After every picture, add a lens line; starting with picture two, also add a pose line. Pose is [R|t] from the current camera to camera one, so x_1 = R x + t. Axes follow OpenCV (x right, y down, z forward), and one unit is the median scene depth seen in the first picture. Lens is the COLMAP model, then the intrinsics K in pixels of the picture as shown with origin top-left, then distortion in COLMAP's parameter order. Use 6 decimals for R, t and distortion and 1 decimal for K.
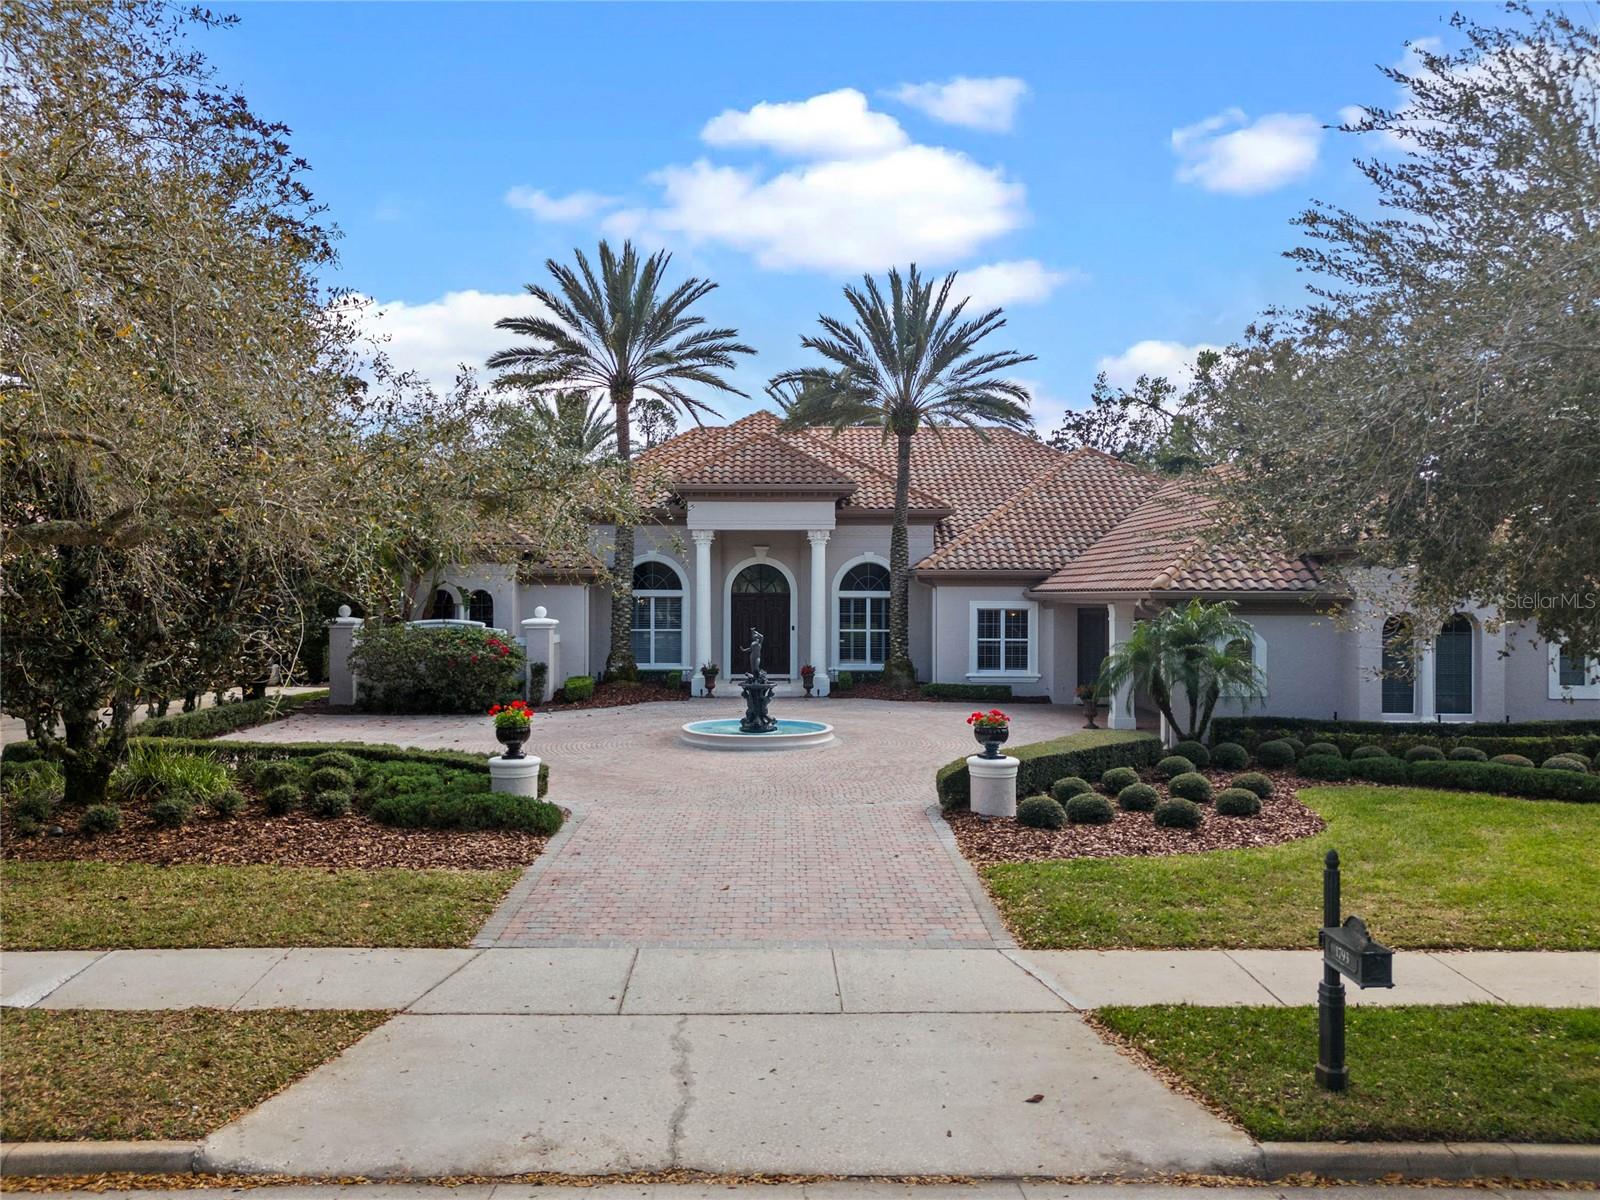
lens RADIAL K [[1125.9, 0, 800.0], [0, 1125.9, 600.0], [0, 0, 1]] dist [0.071855, -0.060446]
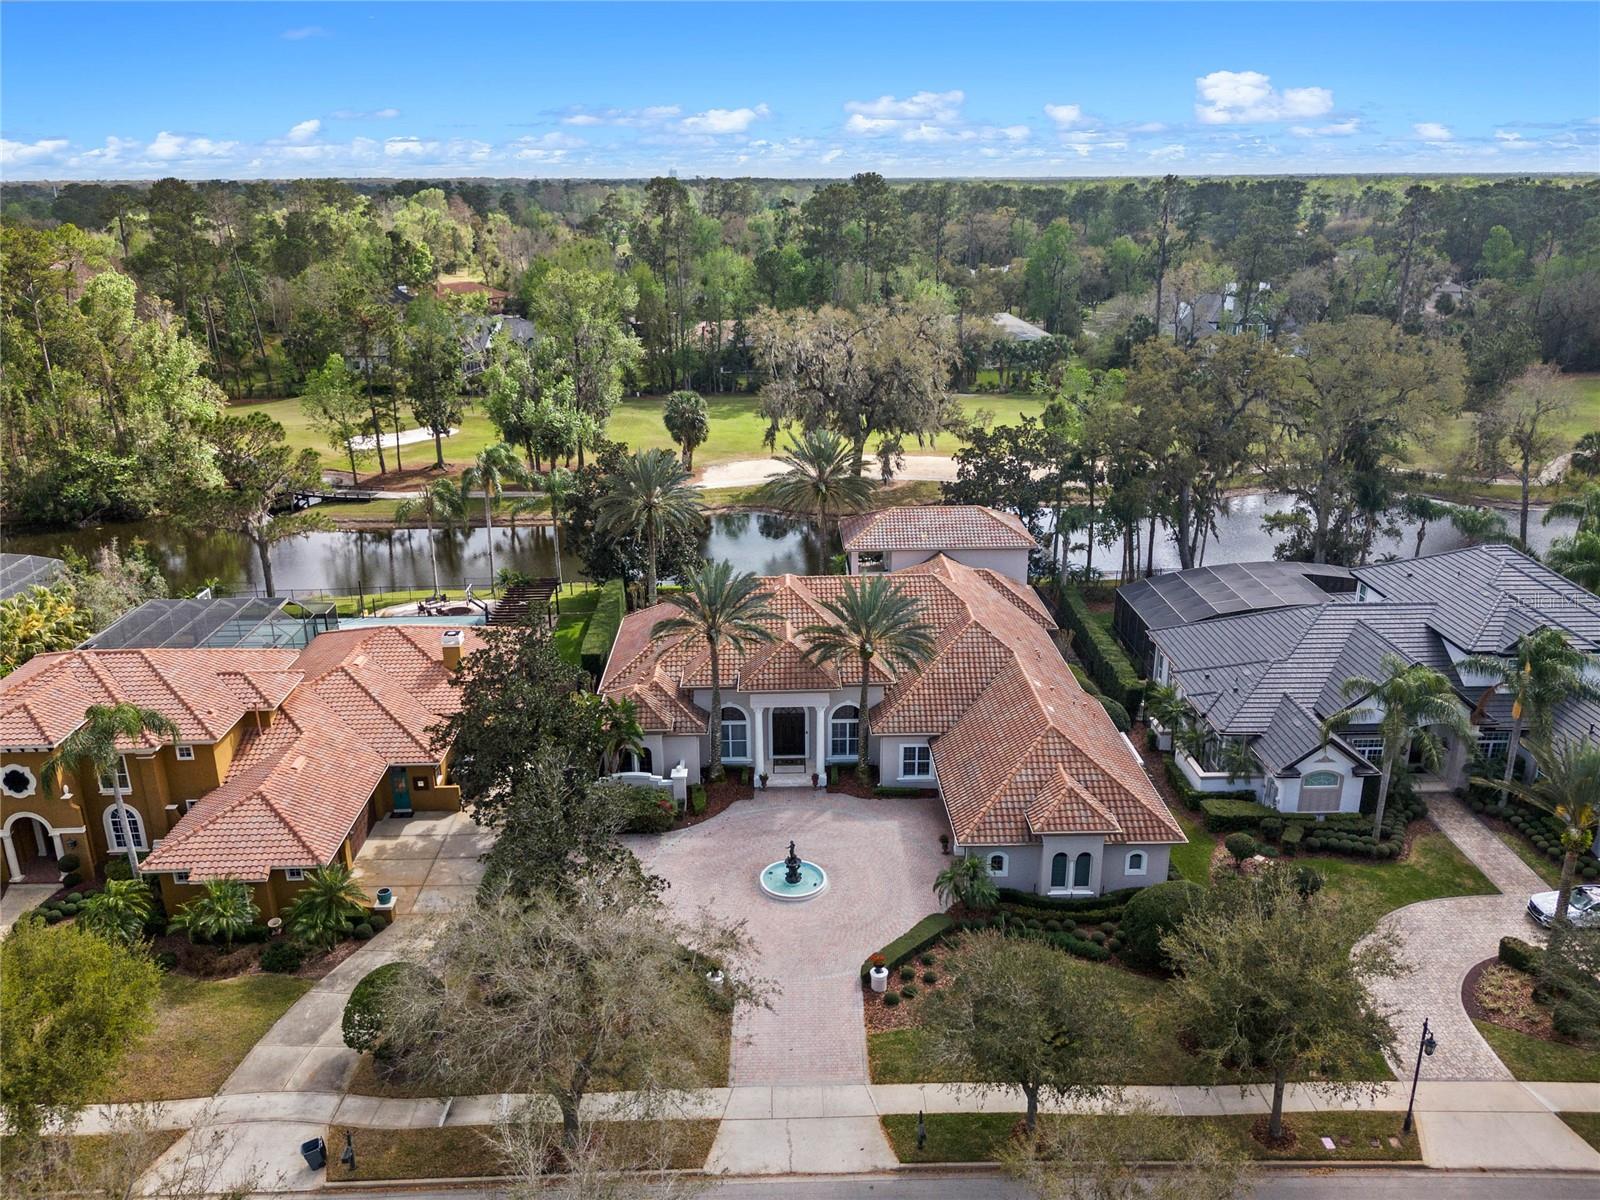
lens RADIAL K [[1091.1, 0, 824.7], [0, 1091.1, 604.0], [0, 0, 1]] dist [0.042214, -0.057418]
pose [[0.999861, -0.006264, 0.015437, -0.004808], [0.001074, 0.948919, 0.315517, -1.117952], [-0.016624, -0.315457, 0.948794, -0.935152]]
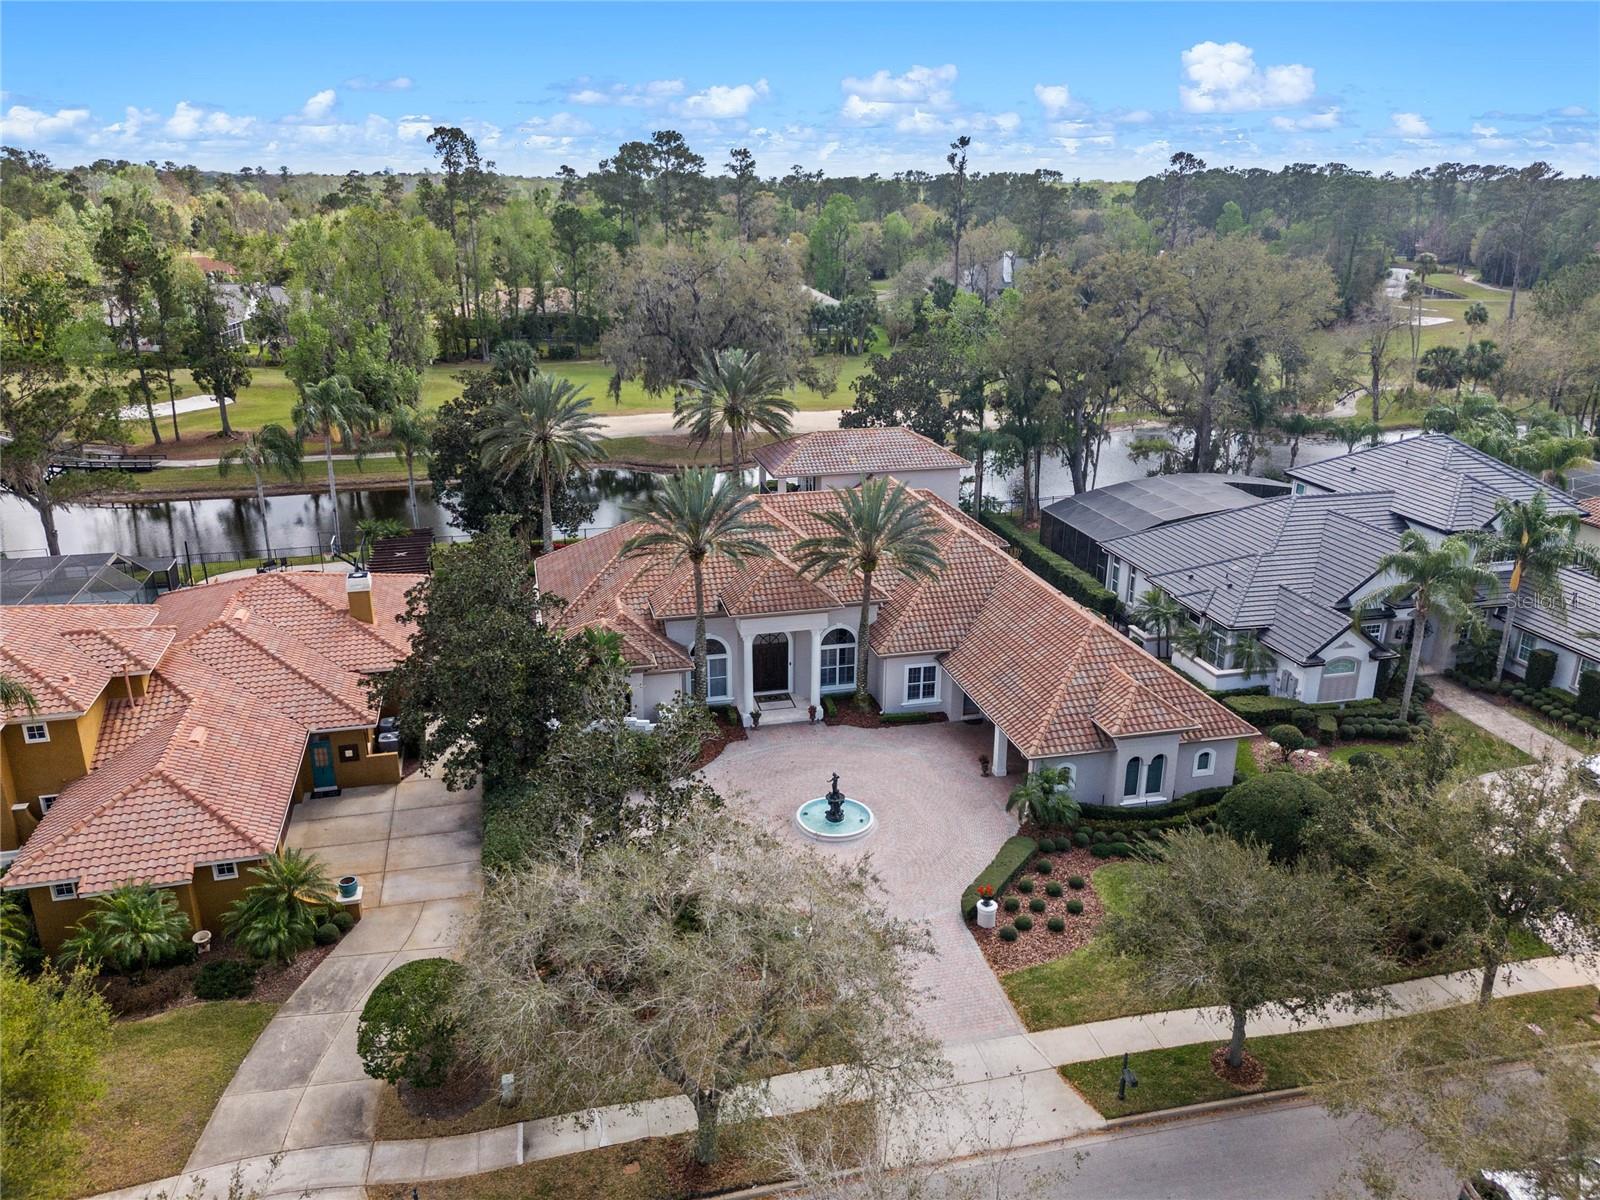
lens RADIAL K [[1069.2, 0, 800.0], [0, 1069.2, 600.0], [0, 0, 1]] dist [0.054479, -0.049768]
pose [[0.977217, -0.067128, 0.201347, -0.453183], [-0.001850, 0.945934, 0.324353, -0.860325], [-0.212234, -0.317335, 0.924259, -0.610059]]
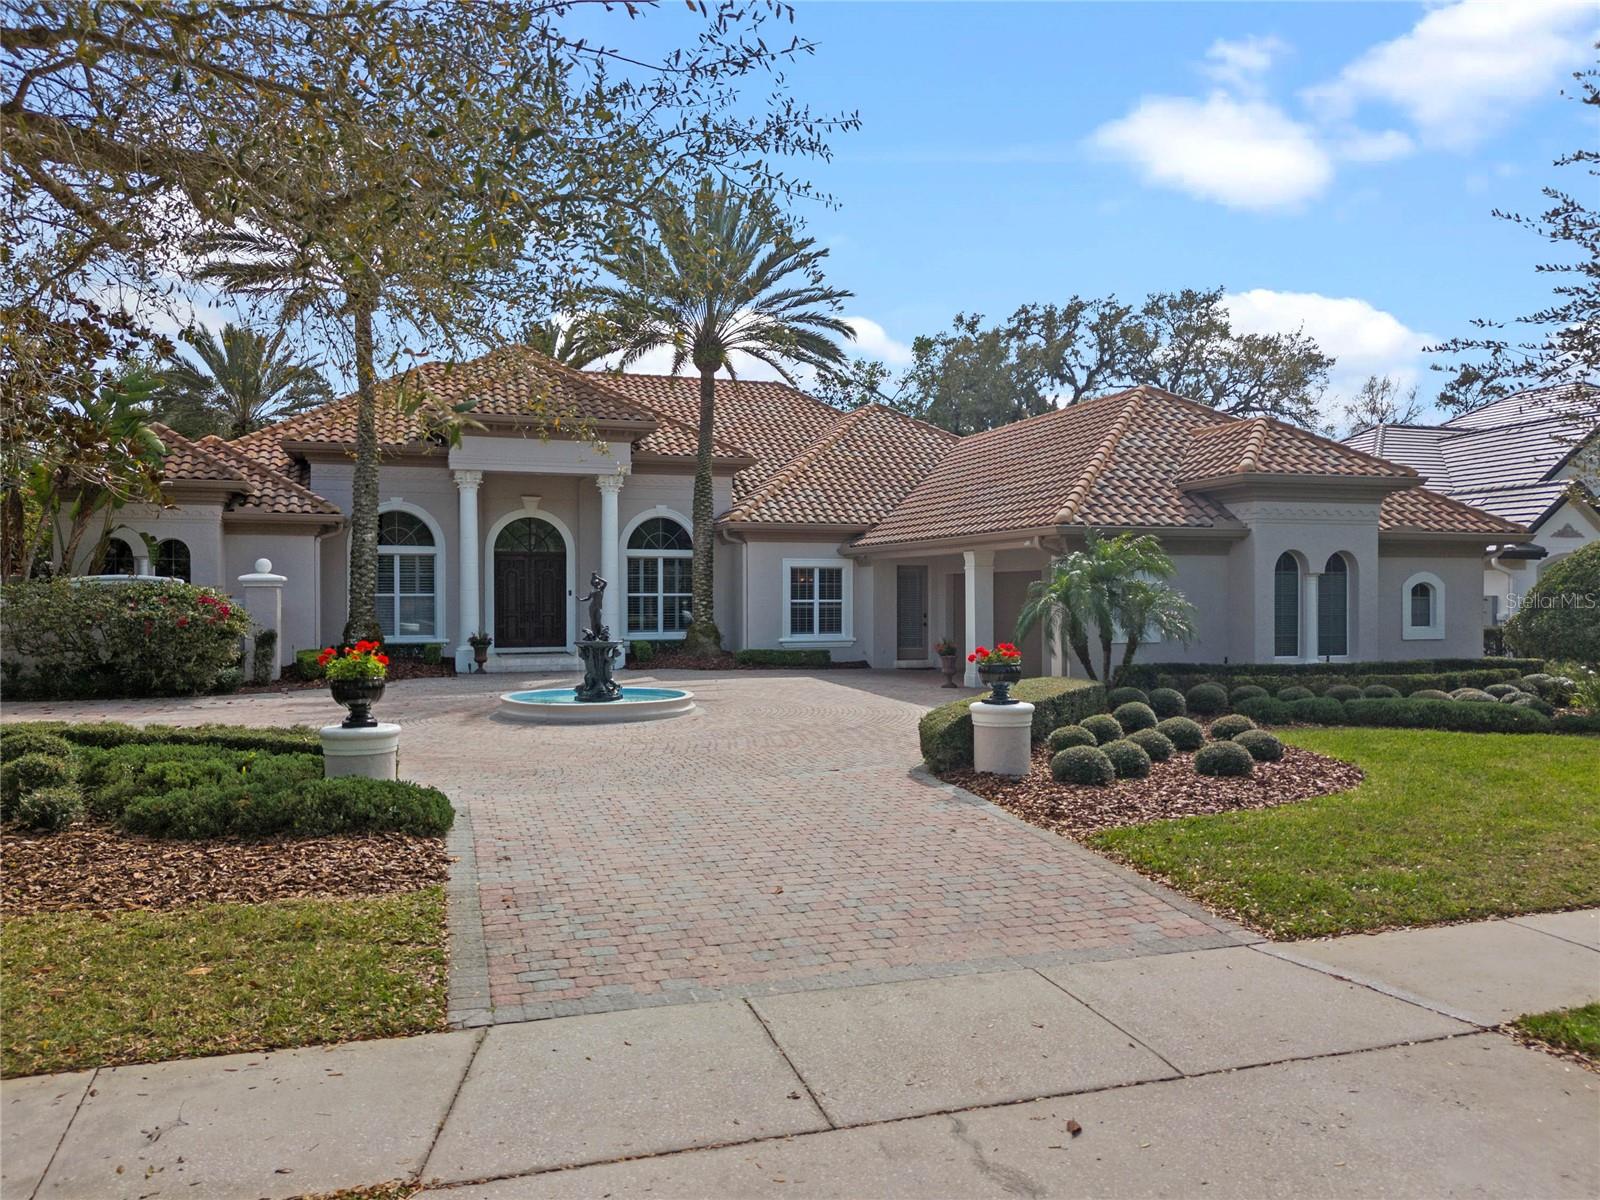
lens RADIAL K [[1125.9, 0, 800.0], [0, 1125.9, 600.0], [0, 0, 1]] dist [0.071855, -0.060446]
pose [[0.958570, -0.006820, 0.284777, -0.128109], [0.005736, 0.999973, 0.004642, 0.041940], [-0.284800, -0.002816, 0.958583, 0.186861]]
